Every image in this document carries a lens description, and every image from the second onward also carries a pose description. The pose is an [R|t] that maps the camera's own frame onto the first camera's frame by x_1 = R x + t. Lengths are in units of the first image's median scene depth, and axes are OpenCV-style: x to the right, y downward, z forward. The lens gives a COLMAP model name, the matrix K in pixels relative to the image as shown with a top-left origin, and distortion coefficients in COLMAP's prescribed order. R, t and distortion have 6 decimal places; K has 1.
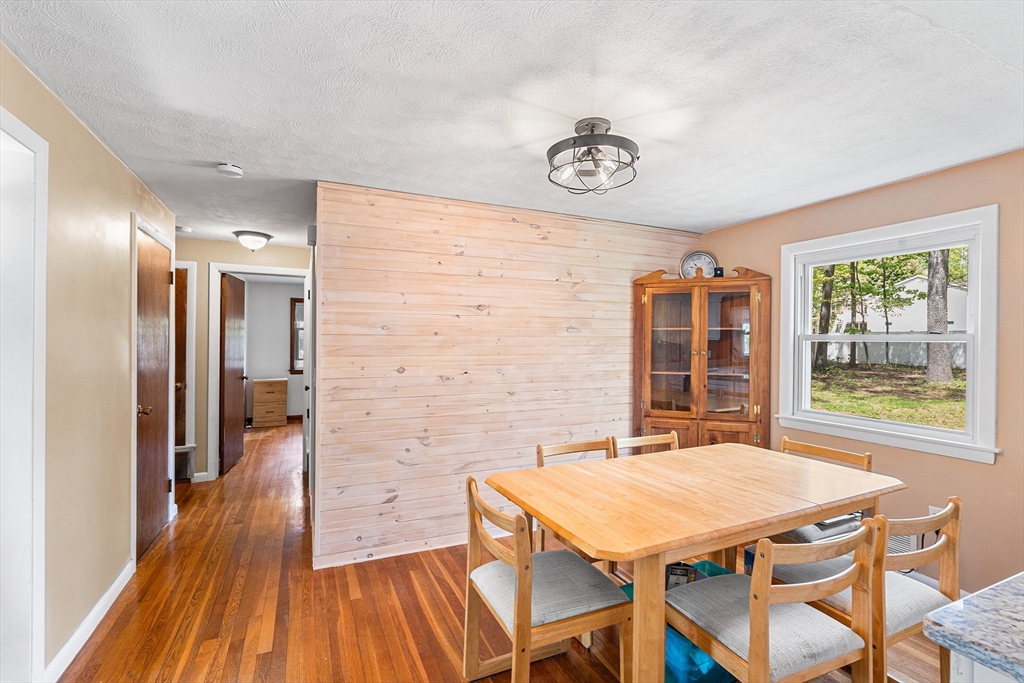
lens RADIAL K [[466.8, 0, 518.5], [0, 466.8, 340.3], [0, 0, 1]] dist [-0.010504, 0.003983]
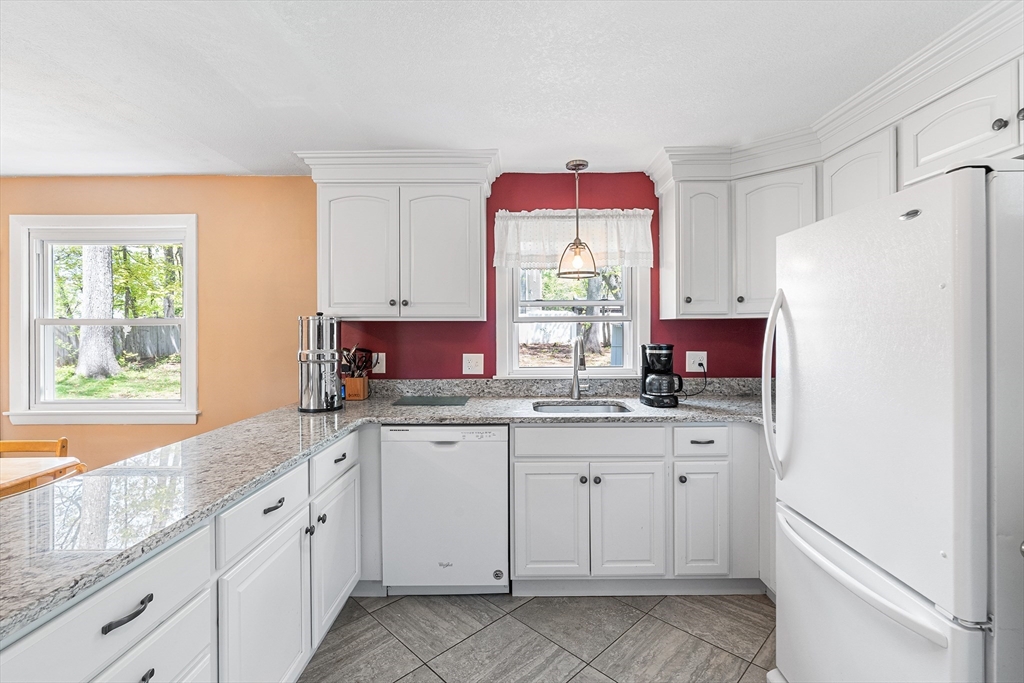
lens RADIAL K [[466.8, 0, 513.1], [0, 466.8, 330.4], [0, 0, 1]] dist [-0.010504, 0.003983]
pose [[0.414593, -0.016524, 0.909857, 0.223630], [0.006194, 0.999863, 0.015337, 0.003314], [-0.909986, -0.000723, 0.414639, -0.260909]]
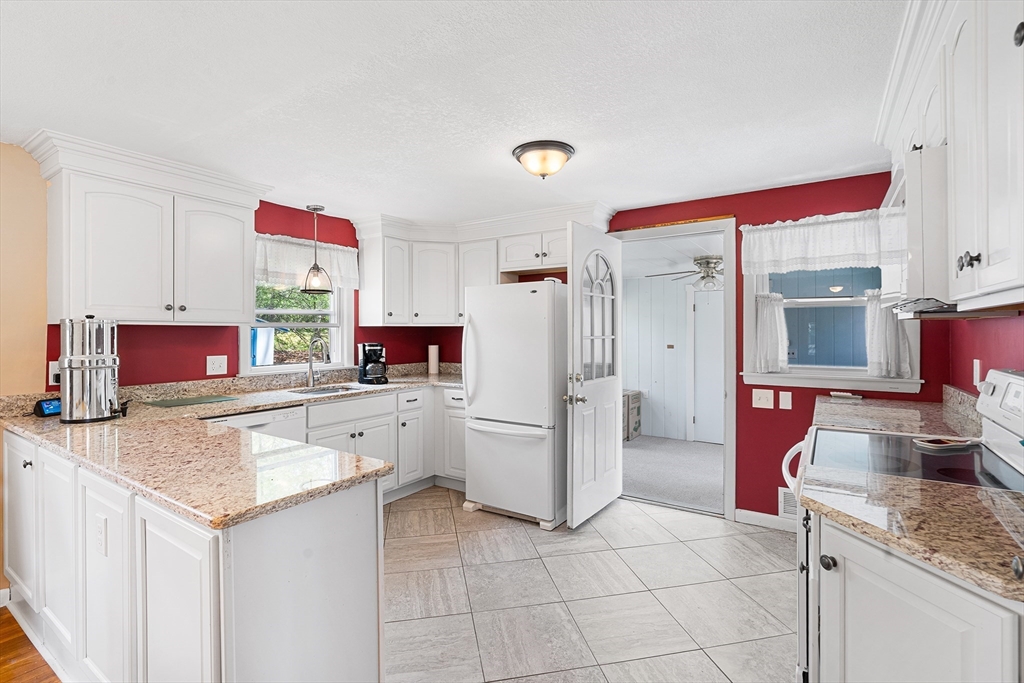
lens RADIAL K [[466.8, 0, 516.5], [0, 466.8, 336.5], [0, 0, 1]] dist [-0.010504, 0.003983]
pose [[-0.529648, -0.018311, 0.848020, -0.246748], [-0.004571, 0.999814, 0.018734, -0.000784], [-0.848205, 0.006046, -0.529634, 0.273504]]
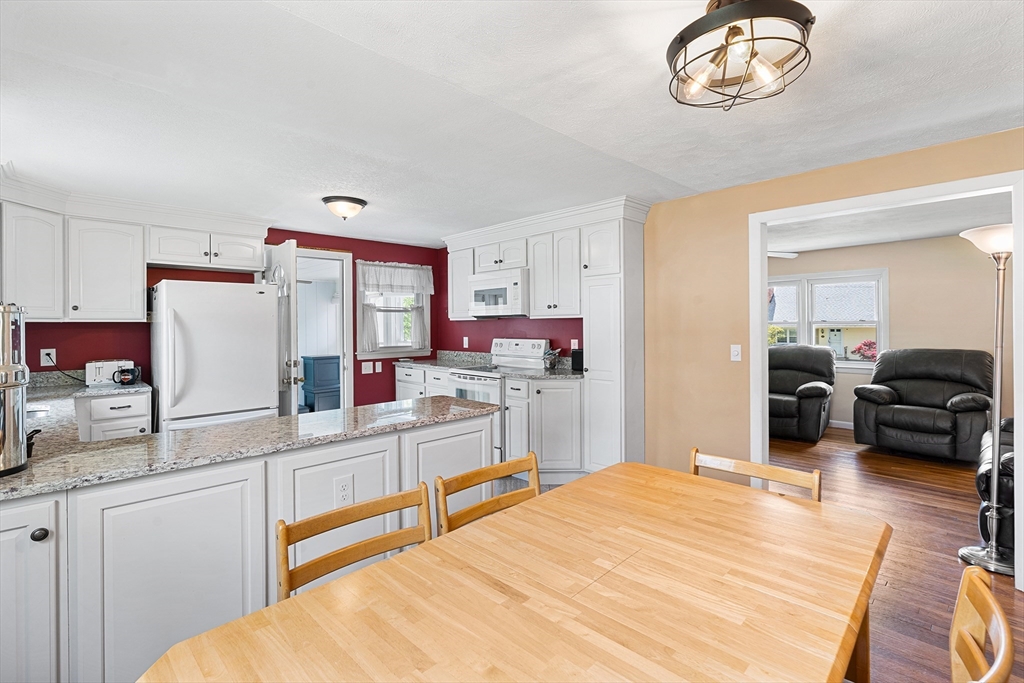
lens RADIAL K [[466.8, 0, 525.9], [0, 466.8, 327.1], [0, 0, 1]] dist [-0.010504, 0.003983]
pose [[-0.938858, 0.000669, -0.344303, 0.517692], [0.000446, 1.000000, 0.000728, 0.007974], [0.344304, 0.000530, -0.938858, 1.210903]]
